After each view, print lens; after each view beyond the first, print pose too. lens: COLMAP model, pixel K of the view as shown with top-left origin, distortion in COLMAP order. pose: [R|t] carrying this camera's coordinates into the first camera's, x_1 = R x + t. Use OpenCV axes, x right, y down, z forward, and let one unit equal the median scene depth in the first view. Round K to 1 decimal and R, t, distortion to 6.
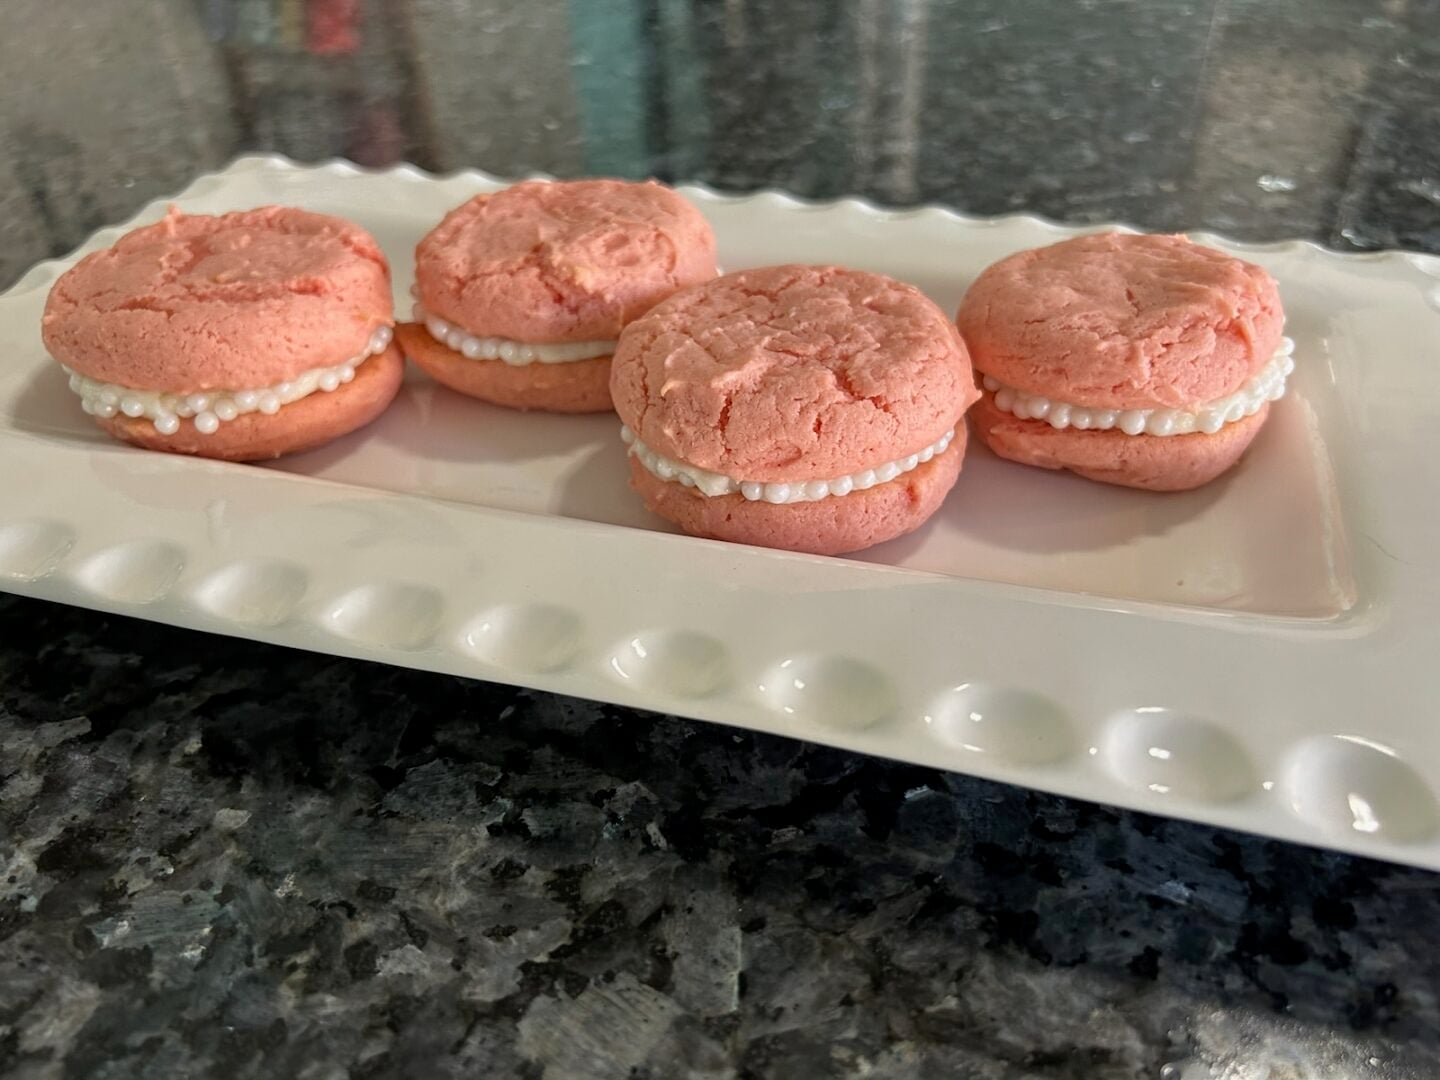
lens RADIAL K [[1167.5, 0, 717.8], [0, 1167.5, 540.7], [0, 0, 1]] dist [-0.025732, -0.007946]
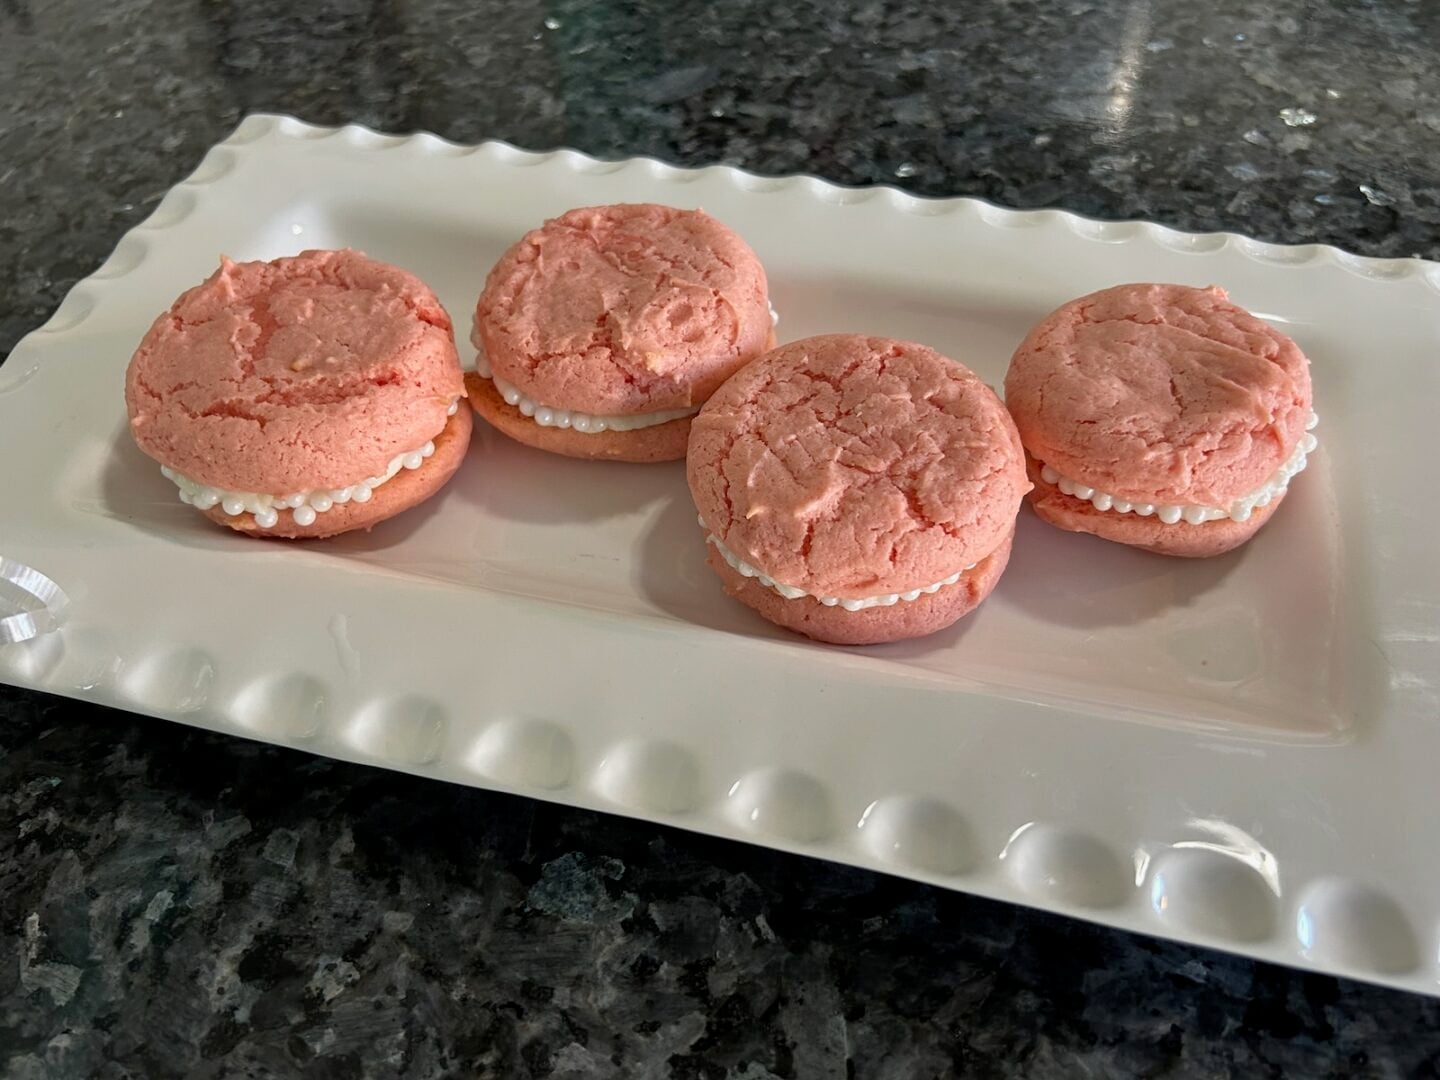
lens RADIAL K [[1169.9, 0, 723.7], [0, 1169.9, 531.7], [0, 0, 1]] dist [-0.016026, -0.020194]
pose [[0.998984, -0.031783, 0.031961, -0.108390], [0.024012, 0.975342, 0.219390, -0.363980], [-0.038146, -0.218400, 0.975114, -0.066299]]
